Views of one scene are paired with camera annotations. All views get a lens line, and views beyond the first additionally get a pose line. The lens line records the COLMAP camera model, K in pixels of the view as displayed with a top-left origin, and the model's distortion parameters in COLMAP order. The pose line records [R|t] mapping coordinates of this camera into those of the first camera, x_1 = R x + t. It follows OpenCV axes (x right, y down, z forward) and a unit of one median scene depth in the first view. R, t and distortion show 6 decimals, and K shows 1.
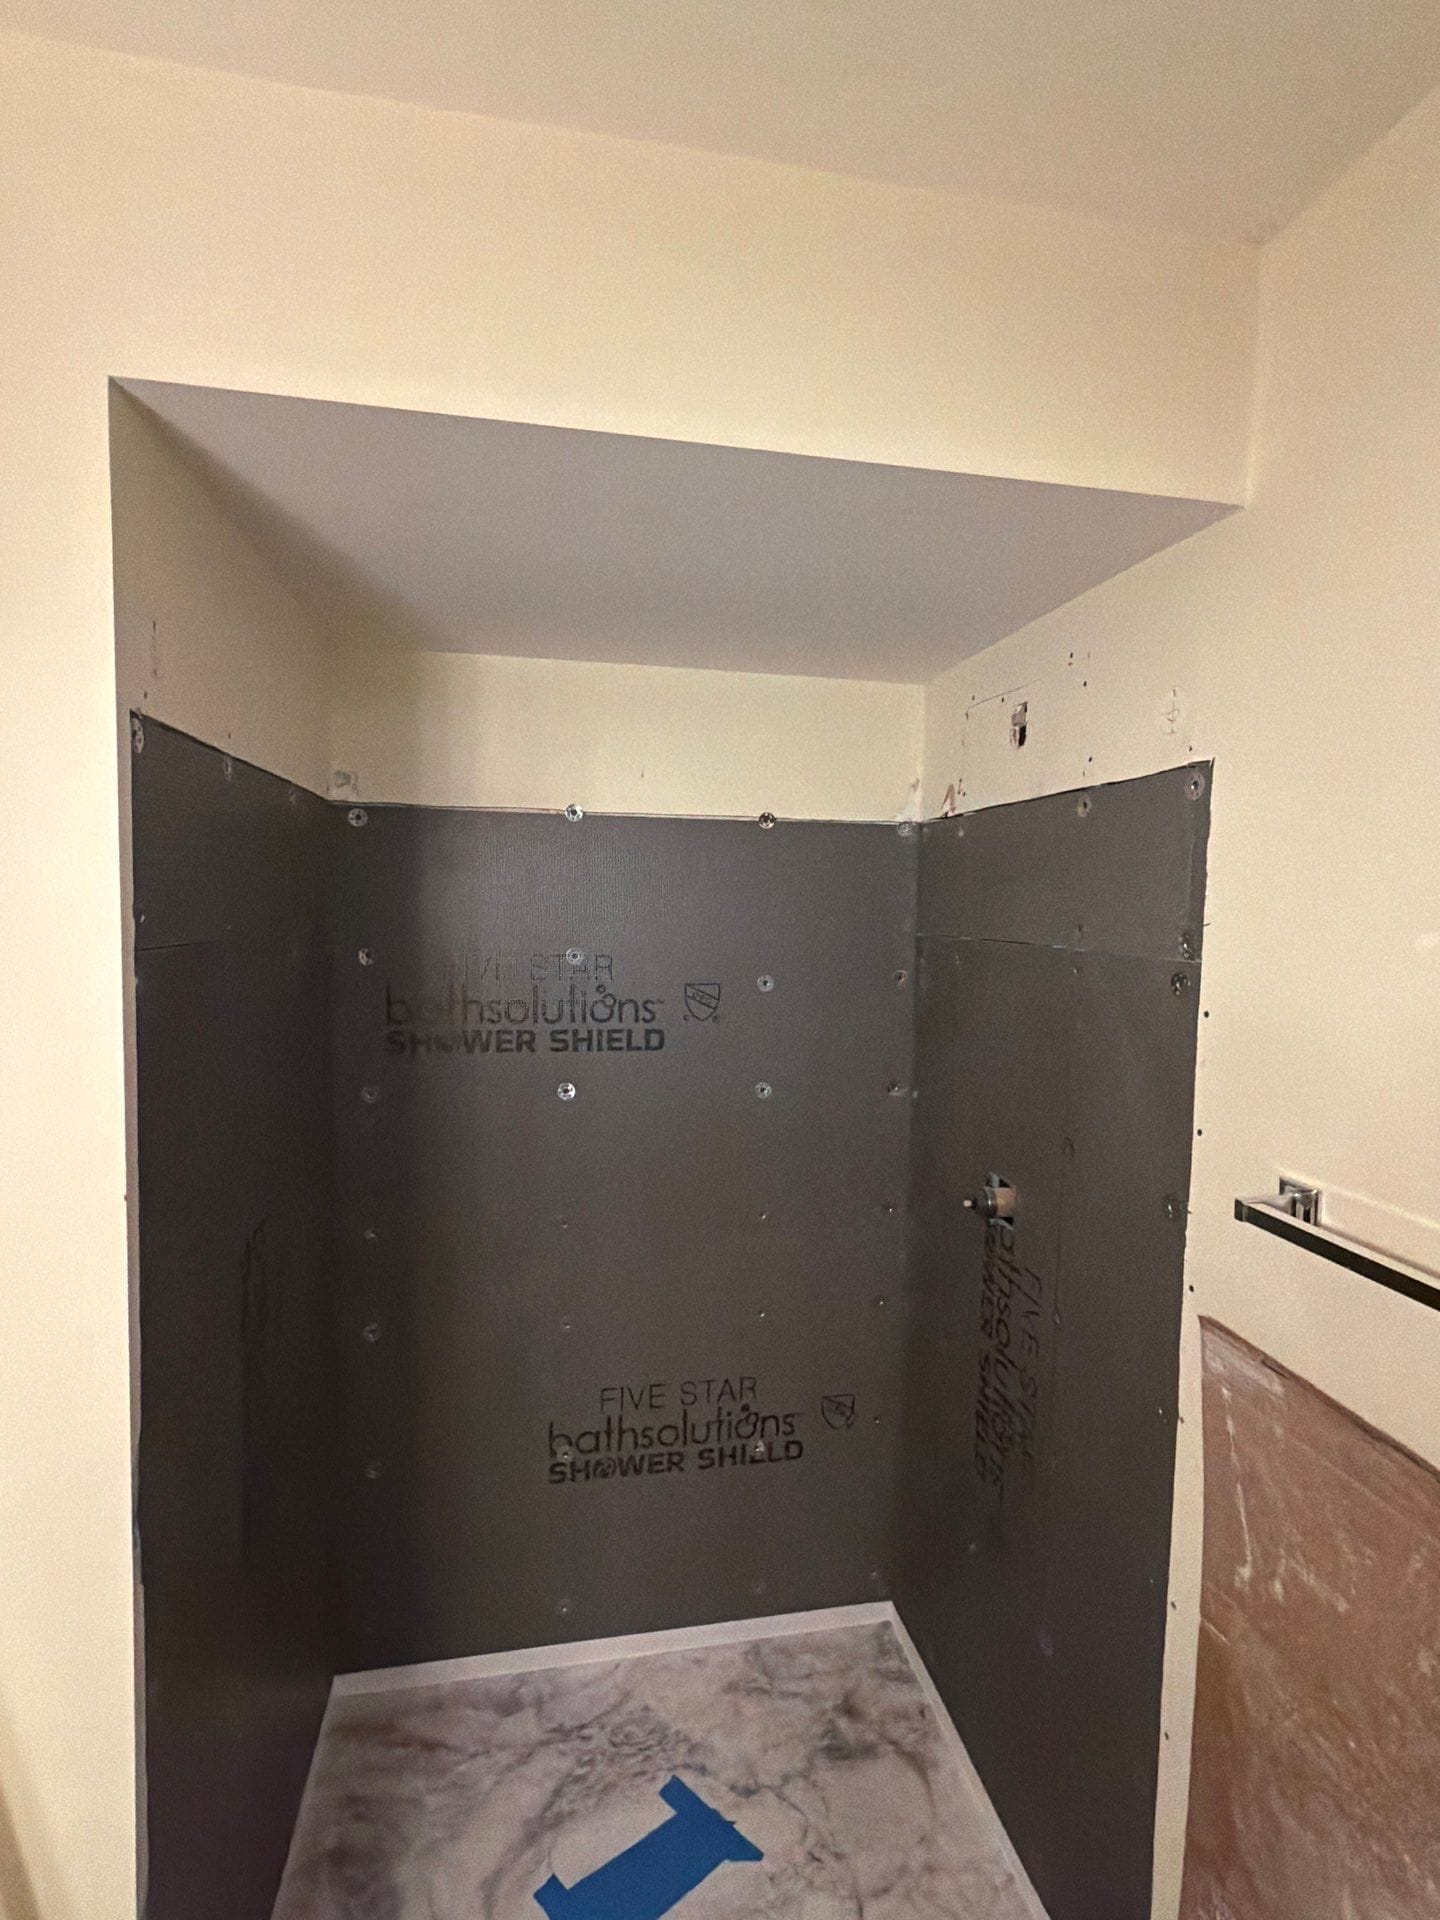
lens RADIAL K [[931.9, 0, 720.8], [0, 931.9, 963.7], [0, 0, 1]] dist [-0.000772, 0.000238]
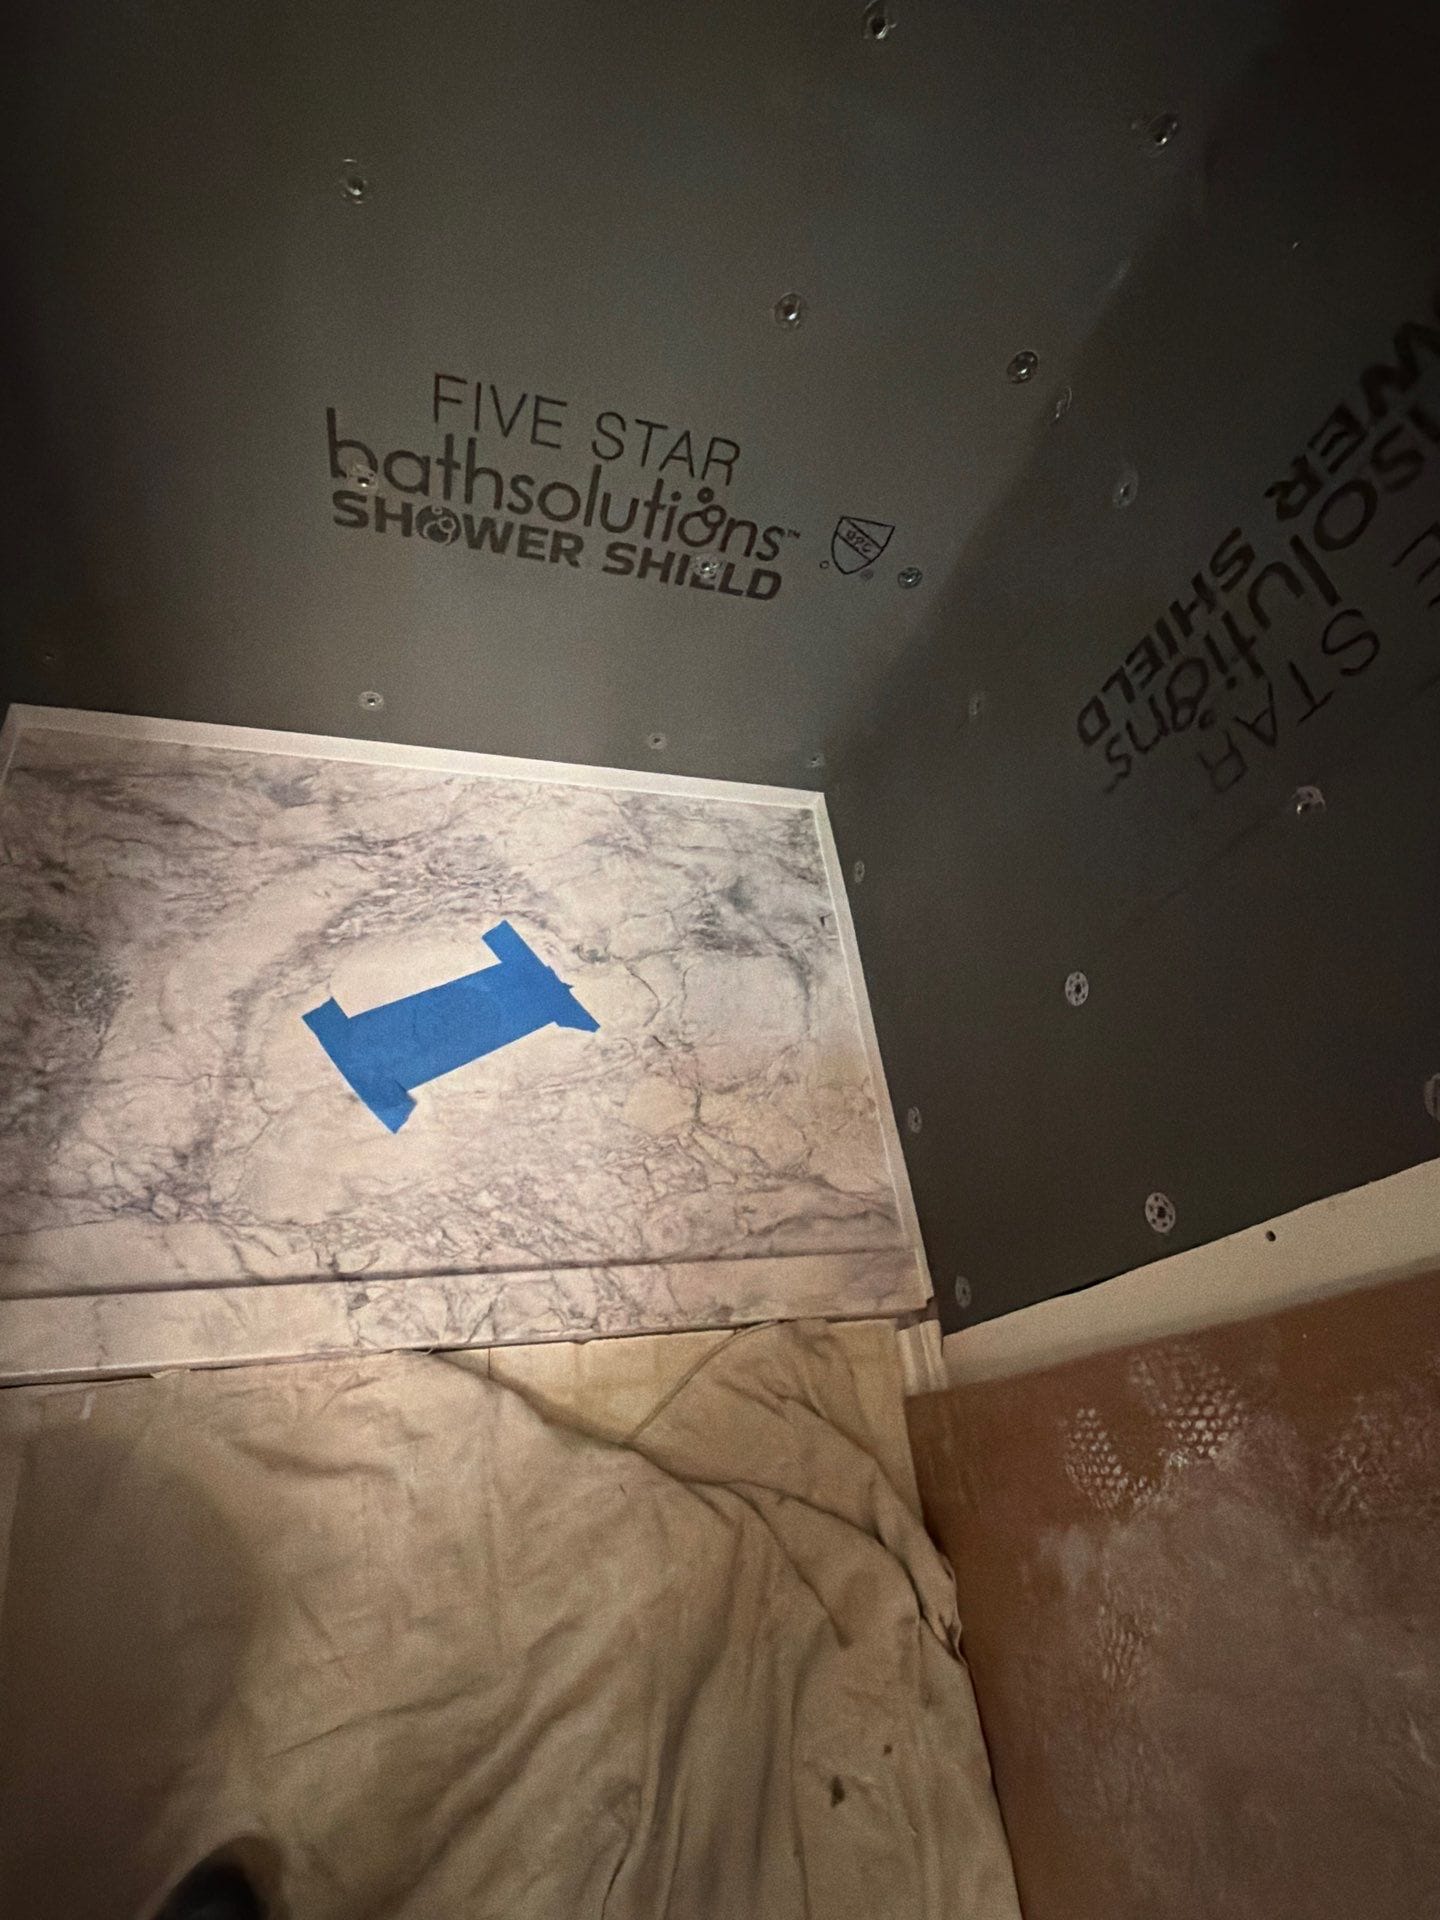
lens RADIAL K [[931.9, 0, 720.8], [0, 931.9, 963.7], [0, 0, 1]] dist [-0.000772, 0.000238]
pose [[0.962074, 0.200577, 0.184887, -0.011983], [-0.268287, 0.573082, 0.774338, 0.214068], [0.049359, -0.794573, 0.605160, 0.462256]]
